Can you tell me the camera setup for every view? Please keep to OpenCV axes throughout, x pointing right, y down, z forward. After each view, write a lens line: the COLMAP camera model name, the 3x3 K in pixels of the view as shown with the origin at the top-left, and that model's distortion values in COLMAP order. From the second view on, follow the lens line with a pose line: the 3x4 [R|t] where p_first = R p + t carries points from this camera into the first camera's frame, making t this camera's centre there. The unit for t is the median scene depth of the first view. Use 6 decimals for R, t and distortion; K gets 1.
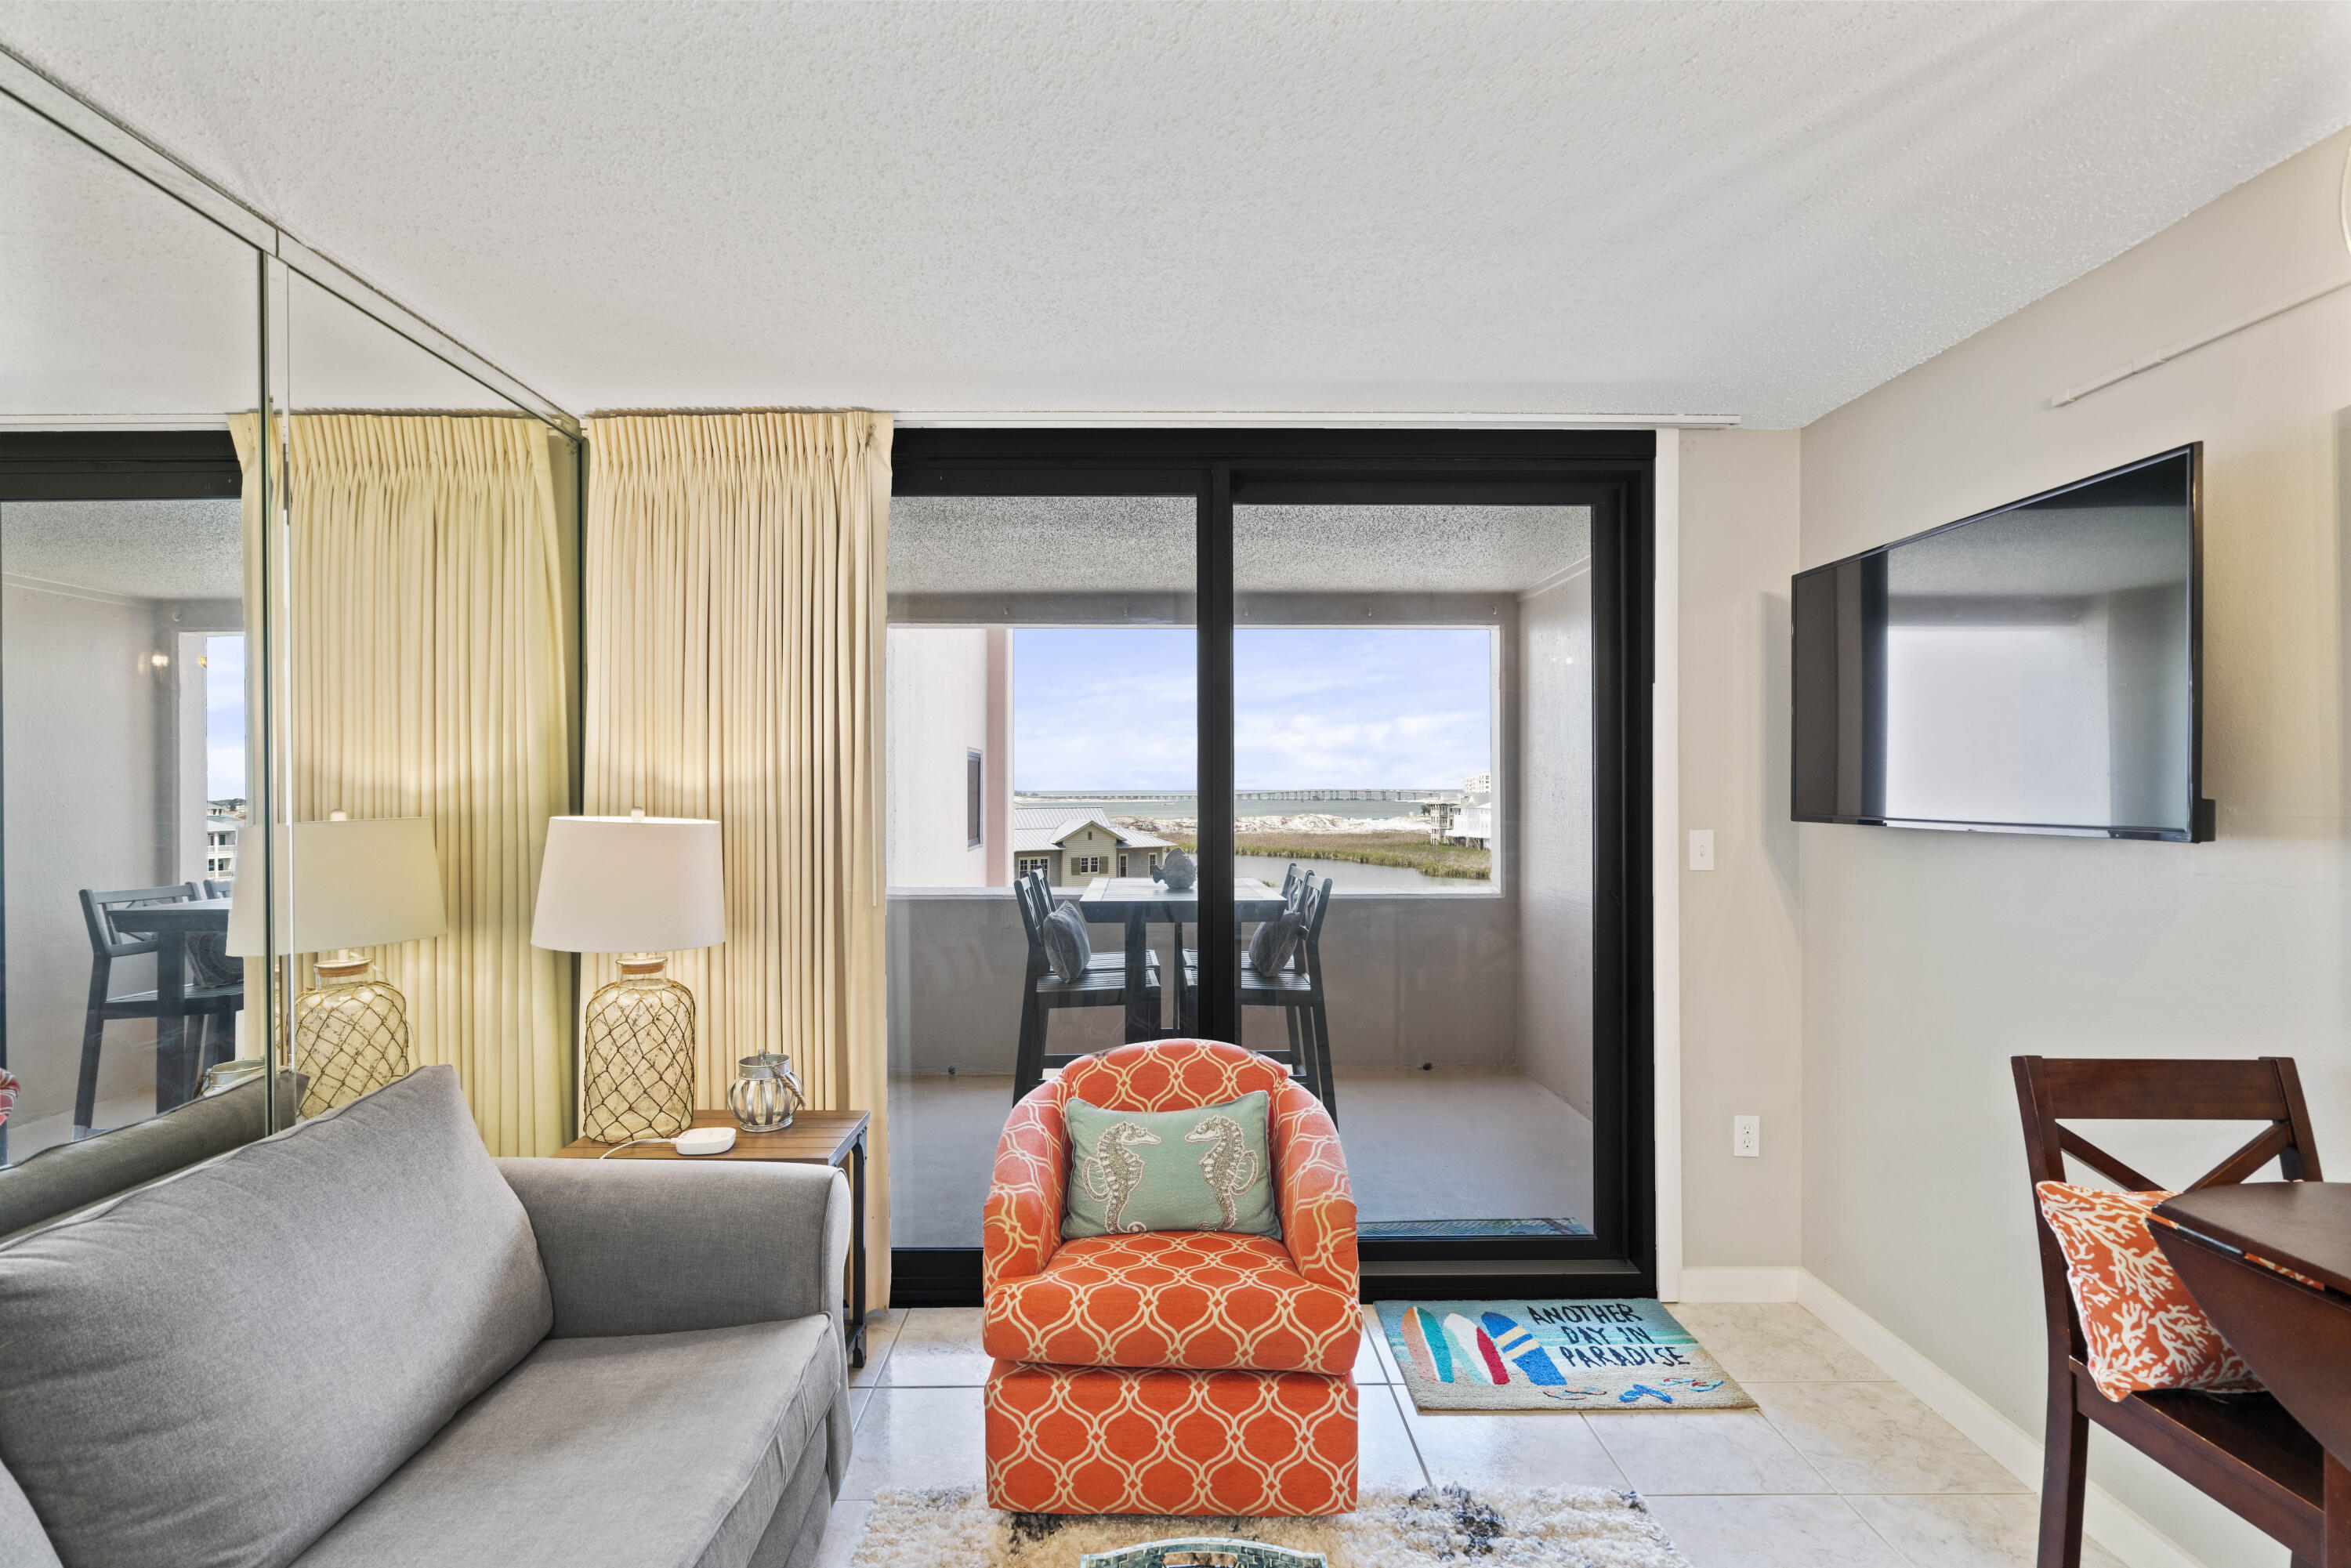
lens RADIAL K [[1090.3, 0, 1155.3], [0, 1090.3, 790.4], [0, 0, 1]] dist [-0.002131, 0.001178]
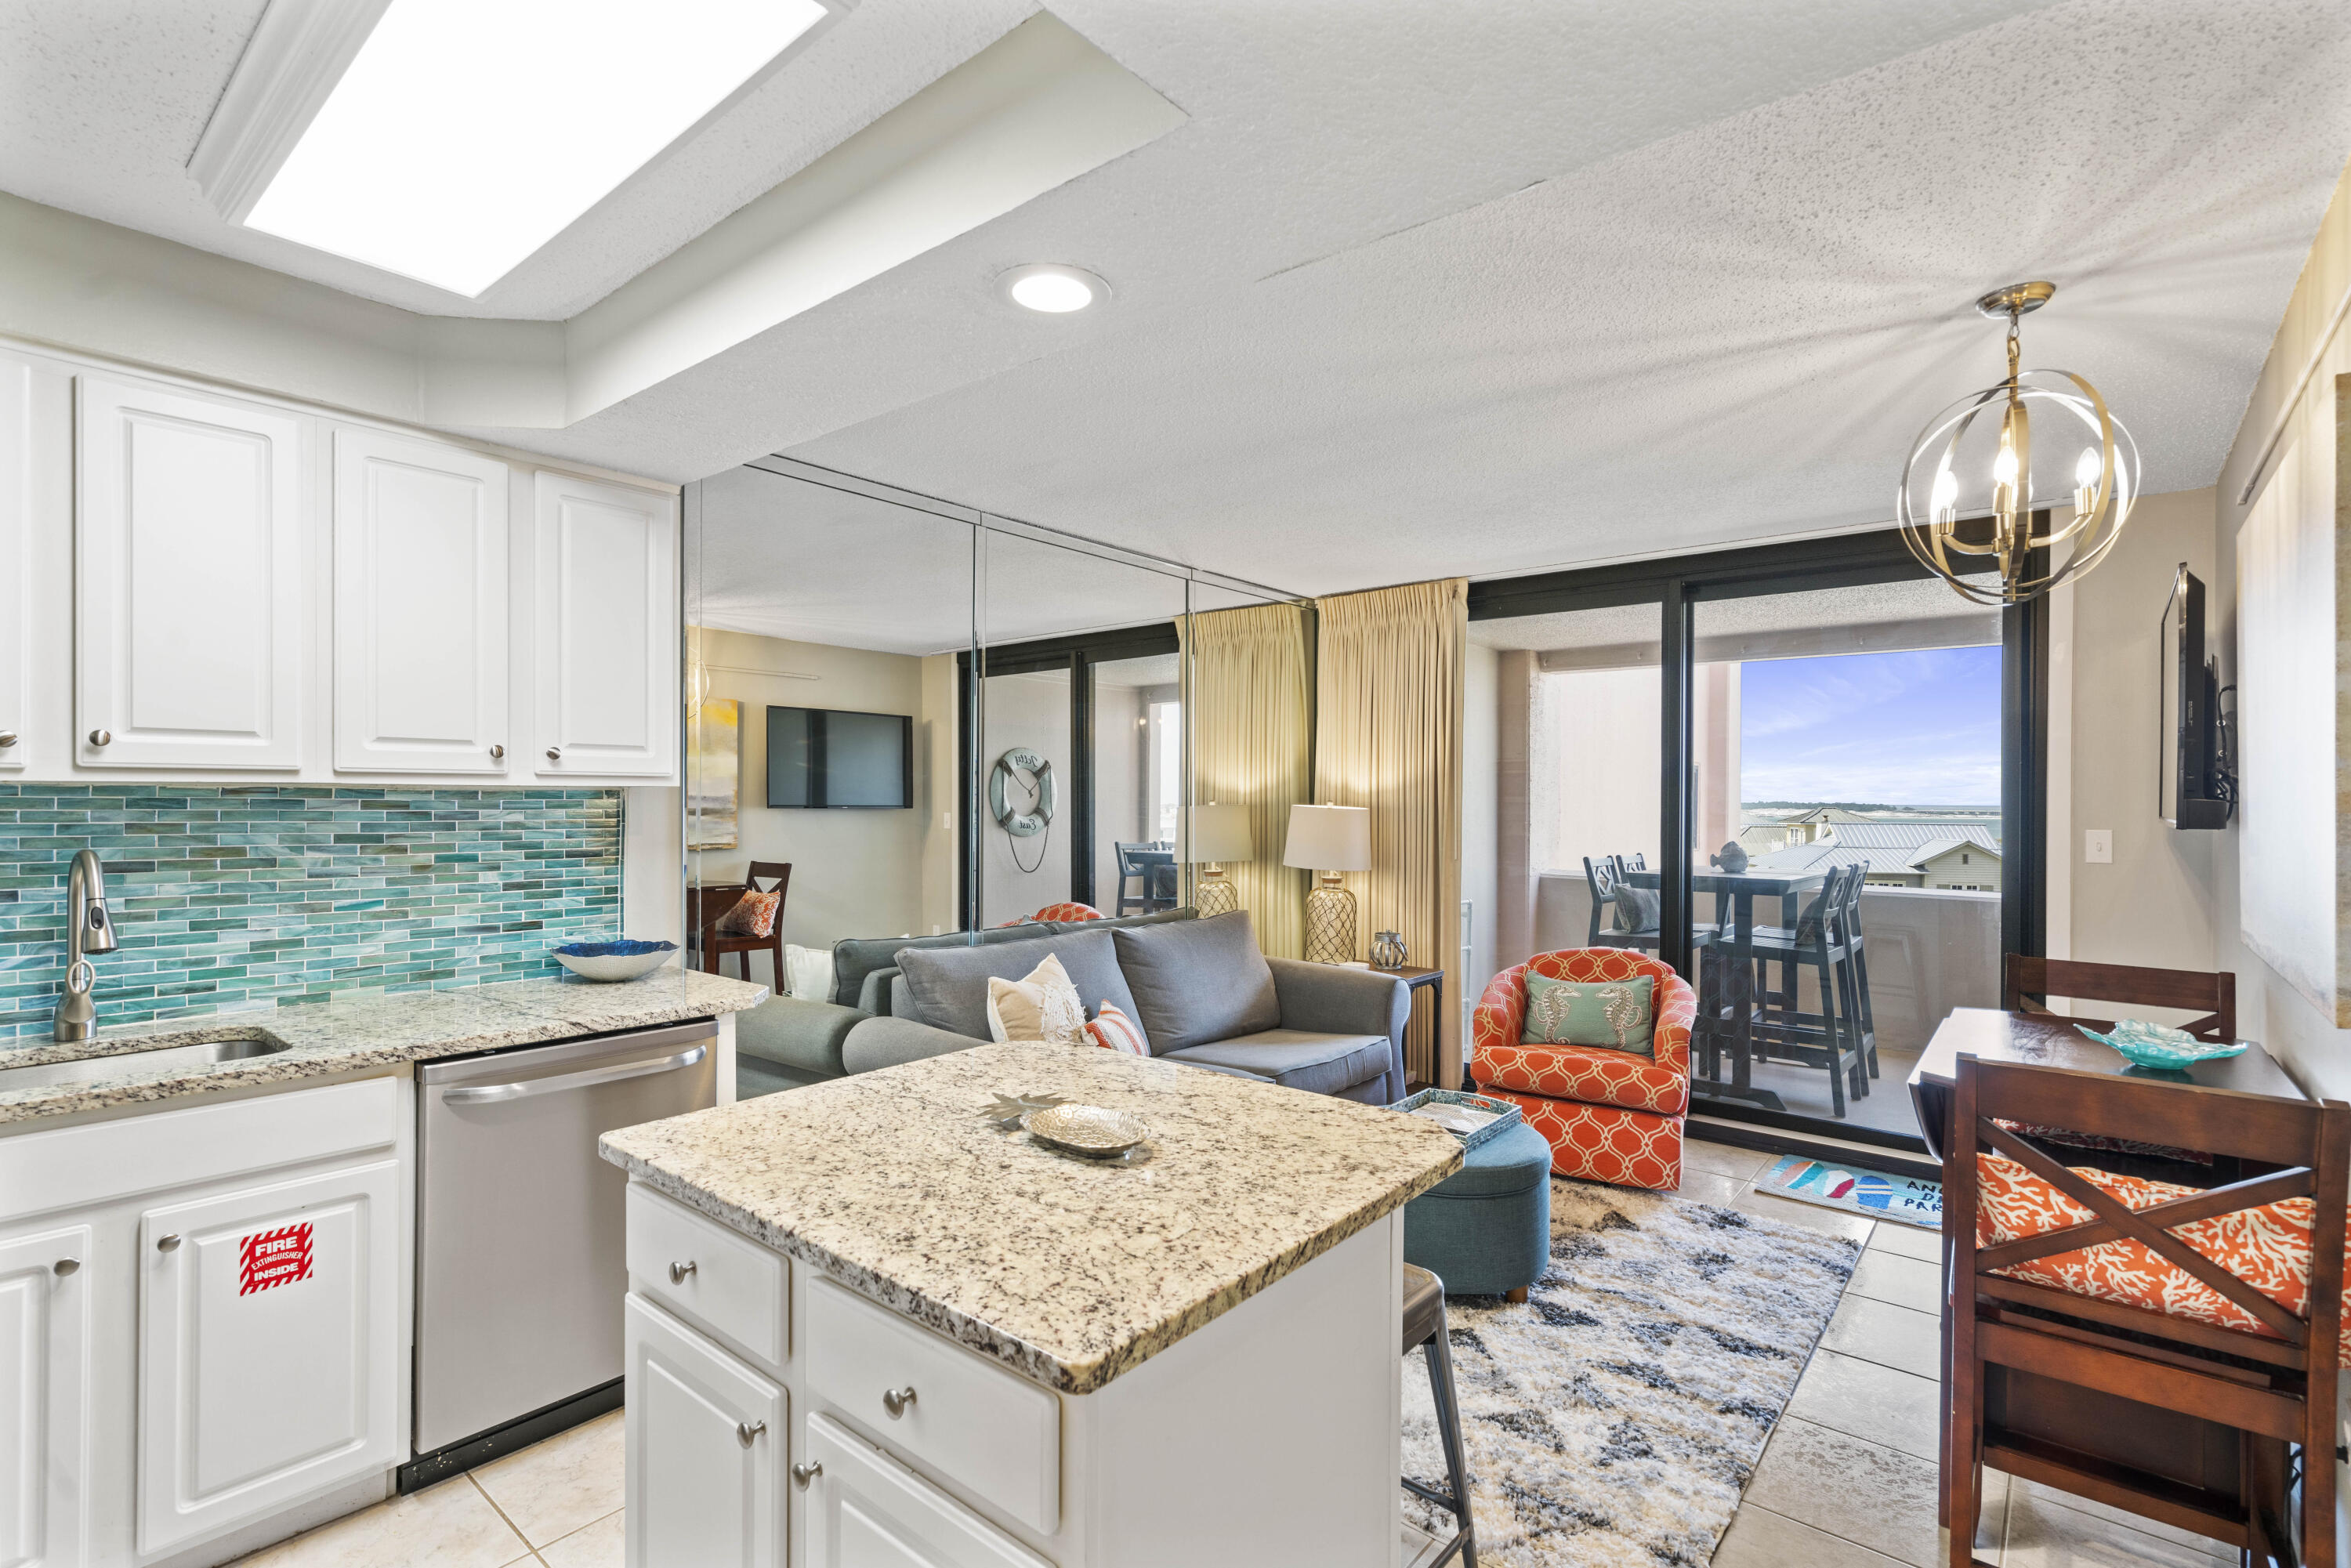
lens RADIAL K [[1094.4, 0, 1160.8], [0, 1094.4, 789.3], [0, 0, 1]] dist [-0.001304, 0.000626]
pose [[0.759333, 0.002899, -0.650696, 0.603401], [-0.009511, 0.999933, -0.006643, 0.011208], [0.650633, 0.011233, 0.759309, -0.738029]]
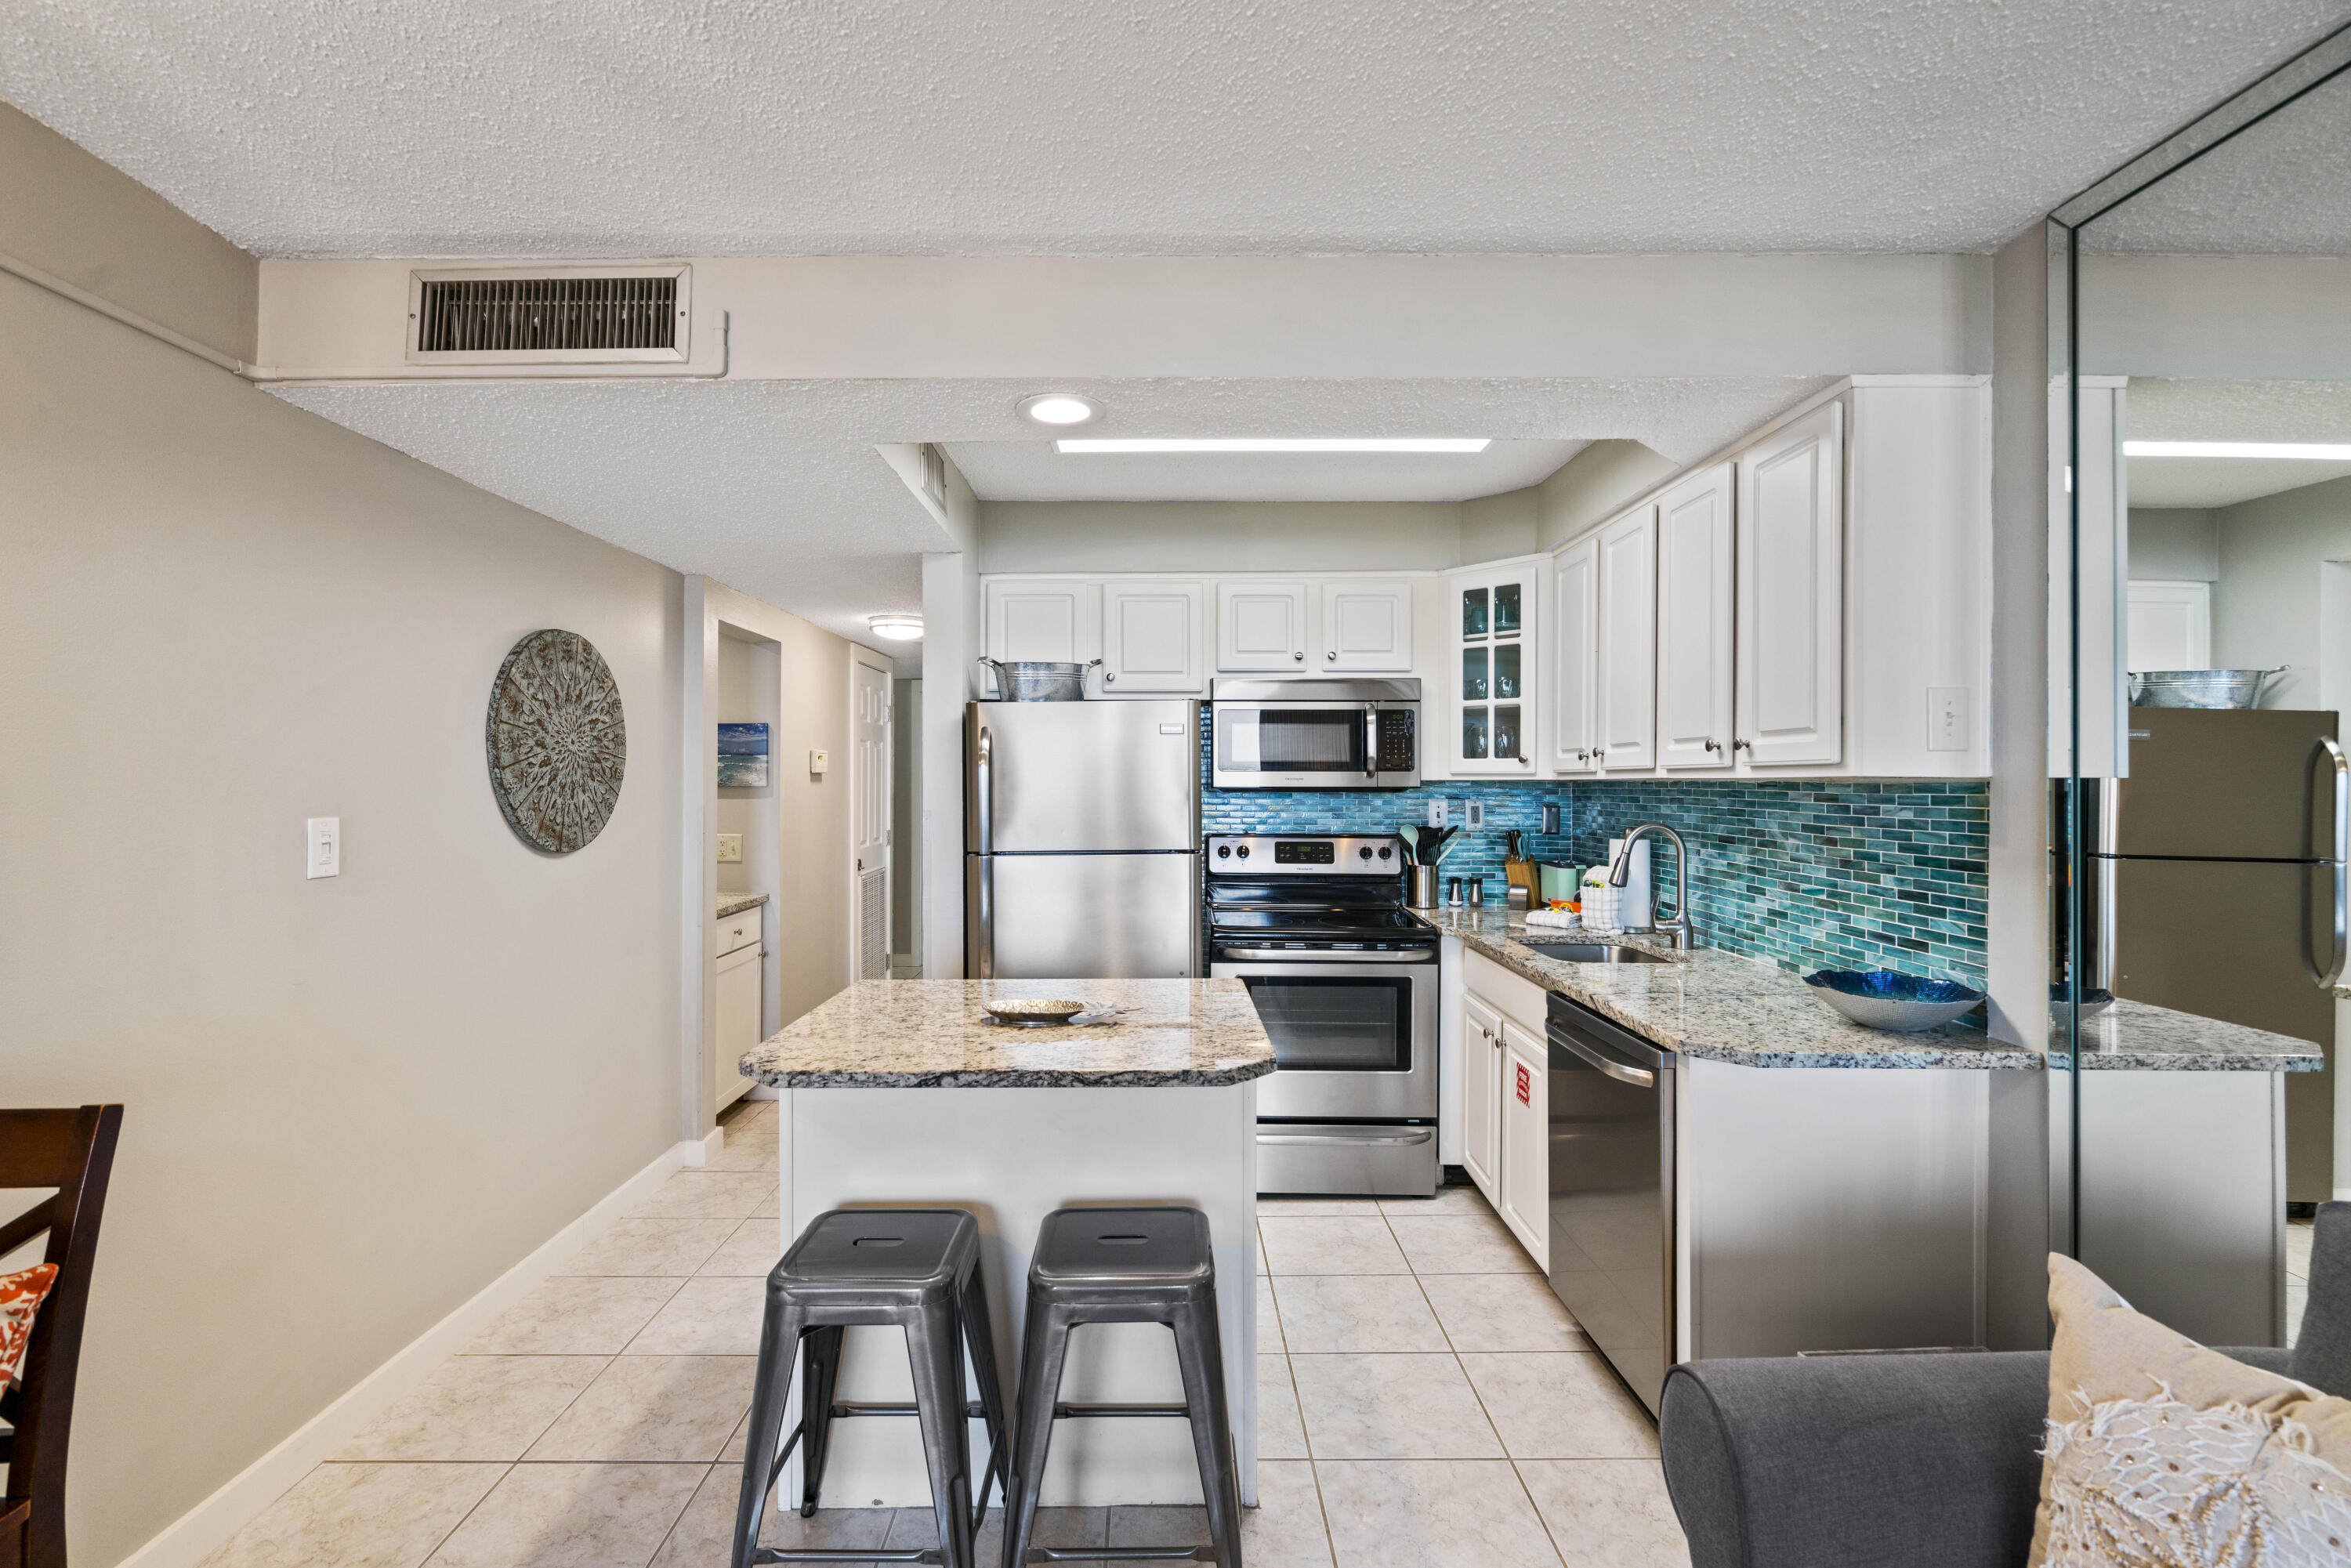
lens RADIAL K [[1094.4, 0, 1160.8], [0, 1094.4, 789.3], [0, 0, 1]] dist [-0.001304, 0.000626]
pose [[-0.999959, 0.004031, 0.008164, 0.029229], [0.004111, 0.999943, 0.009818, 0.004657], [-0.008124, 0.009851, -0.999918, 0.618278]]
